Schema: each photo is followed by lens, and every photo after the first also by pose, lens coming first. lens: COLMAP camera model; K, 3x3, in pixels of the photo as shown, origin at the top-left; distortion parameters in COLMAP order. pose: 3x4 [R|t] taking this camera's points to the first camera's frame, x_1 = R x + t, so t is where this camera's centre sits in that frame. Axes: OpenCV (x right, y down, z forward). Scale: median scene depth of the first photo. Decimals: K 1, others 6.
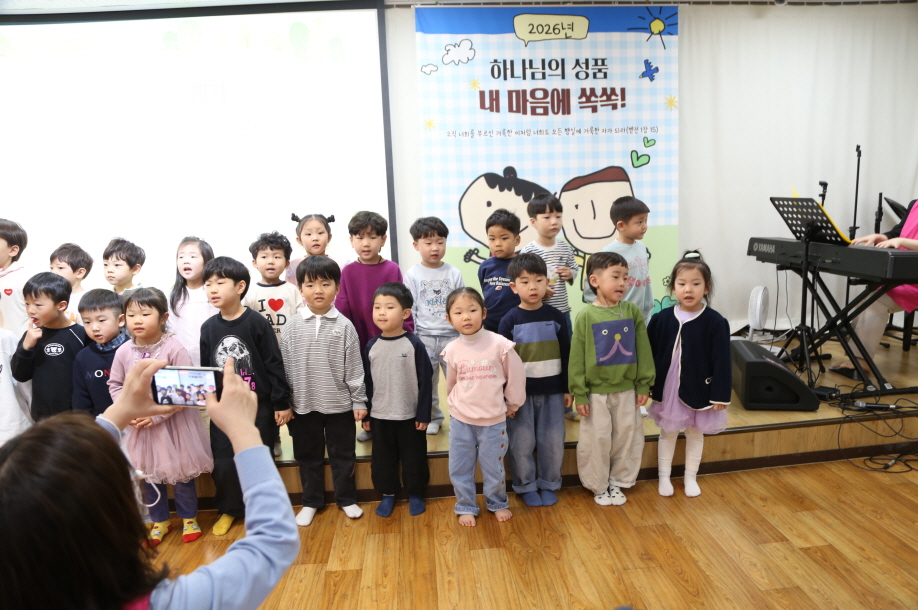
lens RADIAL K [[644.0, 0, 463.2], [0, 644.0, 308.4], [0, 0, 1]] dist [-0.124455, 0.075250]
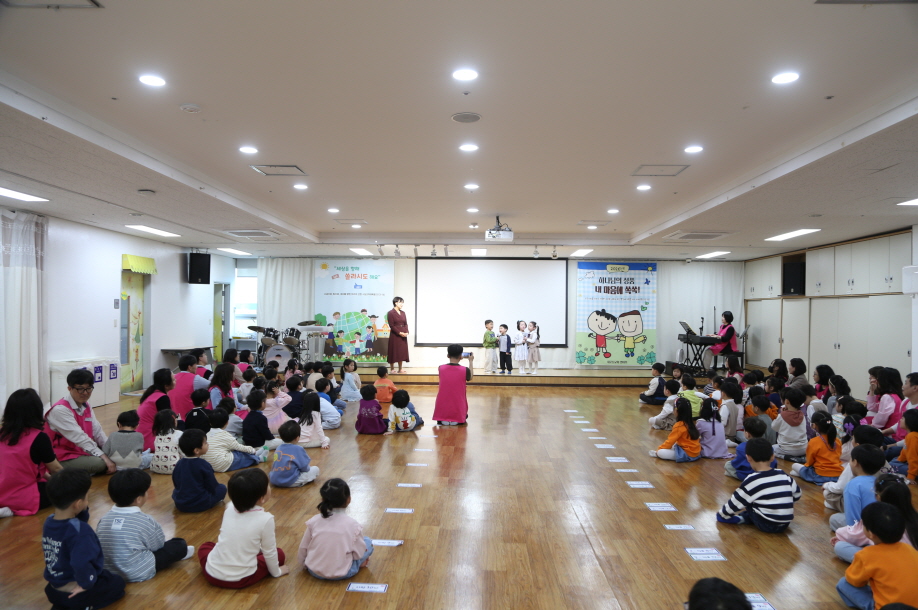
lens RADIAL K [[644.0, 0, 463.2], [0, 644.0, 308.4], [0, 0, 1]] dist [-0.124455, 0.075250]
pose [[0.993621, 0.050760, -0.100704, -0.319927], [-0.067417, 0.983205, -0.169597, 0.392544], [0.090404, 0.175304, 0.980355, -2.351305]]
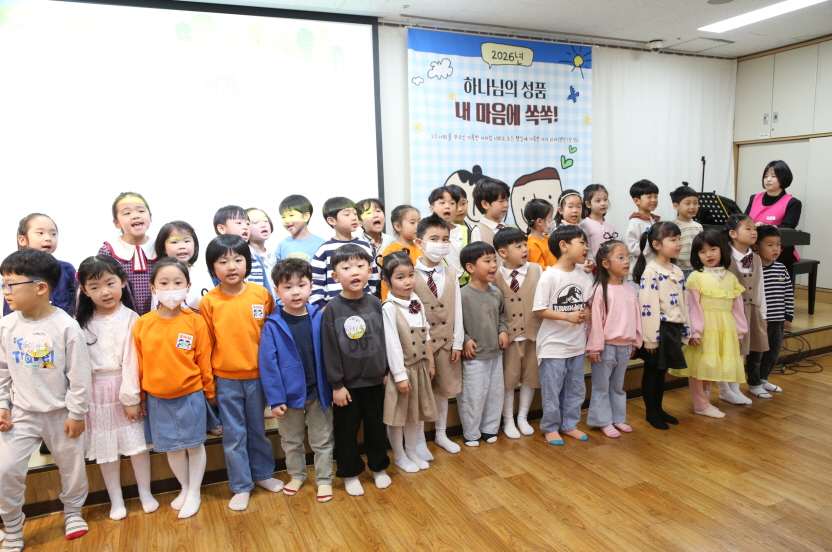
lens RADIAL K [[616.3, 0, 422.4], [0, 616.3, 279.1], [0, 0, 1]] dist [-0.099124, 0.066855]
pose [[0.941127, -0.030323, 0.336689, -0.433024], [0.044985, 0.998345, -0.035830, 0.032893], [-0.335046, 0.048867, 0.940934, -0.057610]]
